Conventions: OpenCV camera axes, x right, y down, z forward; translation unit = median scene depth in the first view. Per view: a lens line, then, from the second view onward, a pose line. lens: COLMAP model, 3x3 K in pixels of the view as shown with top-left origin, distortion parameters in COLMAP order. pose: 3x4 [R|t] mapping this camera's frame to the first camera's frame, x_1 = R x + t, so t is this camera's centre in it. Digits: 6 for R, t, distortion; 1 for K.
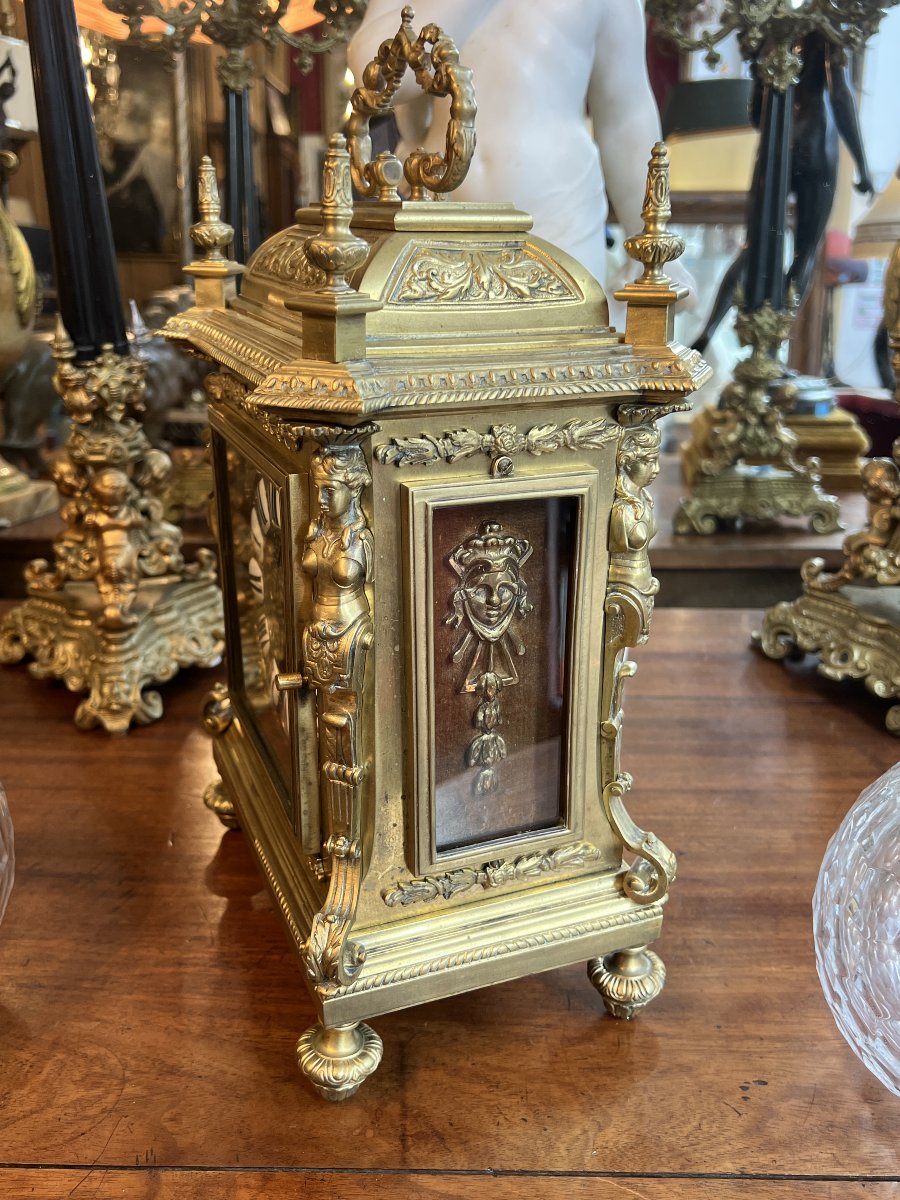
lens RADIAL K [[1085.8, 0, 491.2], [0, 1085.8, 602.5], [0, 0, 1]] dist [-0.000224, -0.022802]
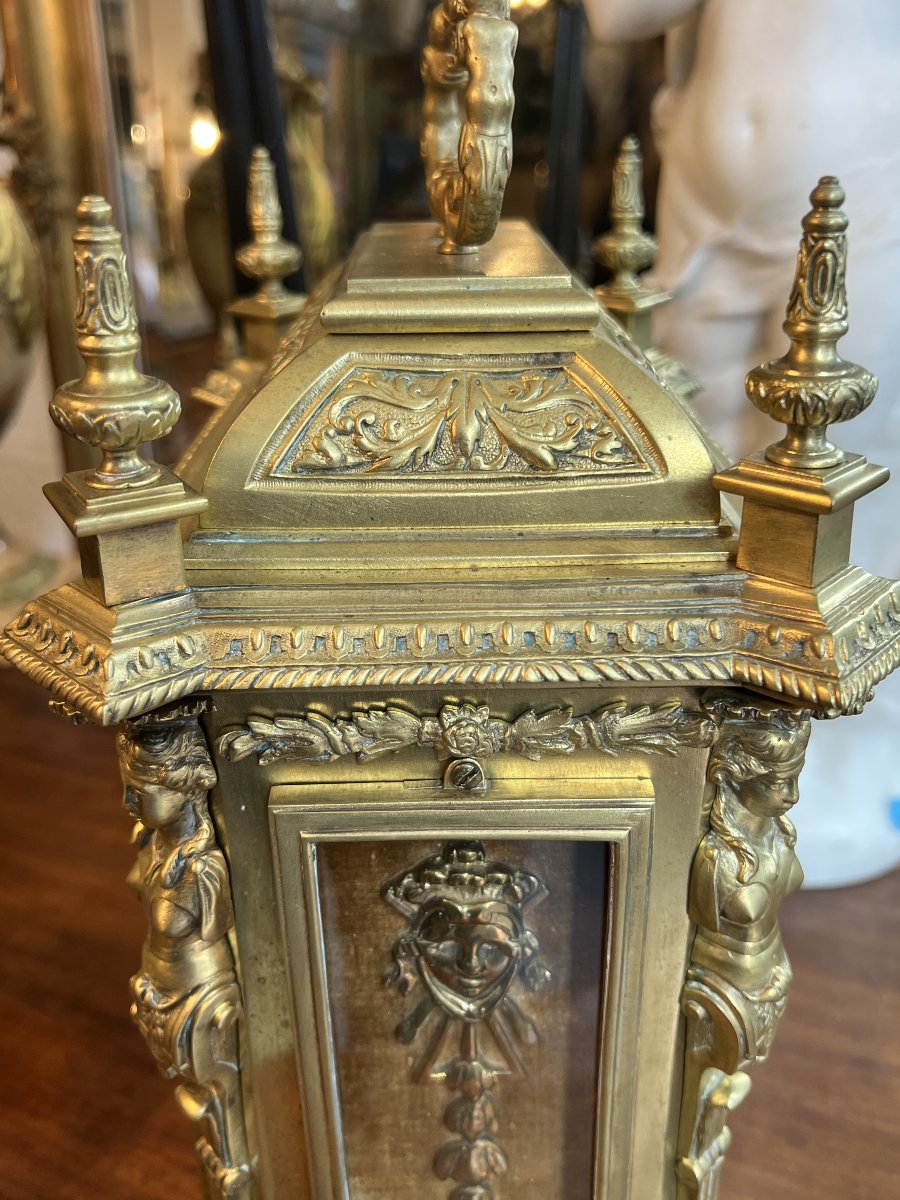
lens RADIAL K [[1146.2, 0, 450.0], [0, 1146.2, 600.0], [0, 0, 1]] dist [-0.001504, -0.018234]
pose [[0.911516, 0.142161, -0.385912, 0.647086], [-0.117027, 0.989223, 0.087992, -0.787420], [0.394263, -0.035044, 0.918329, 1.404487]]
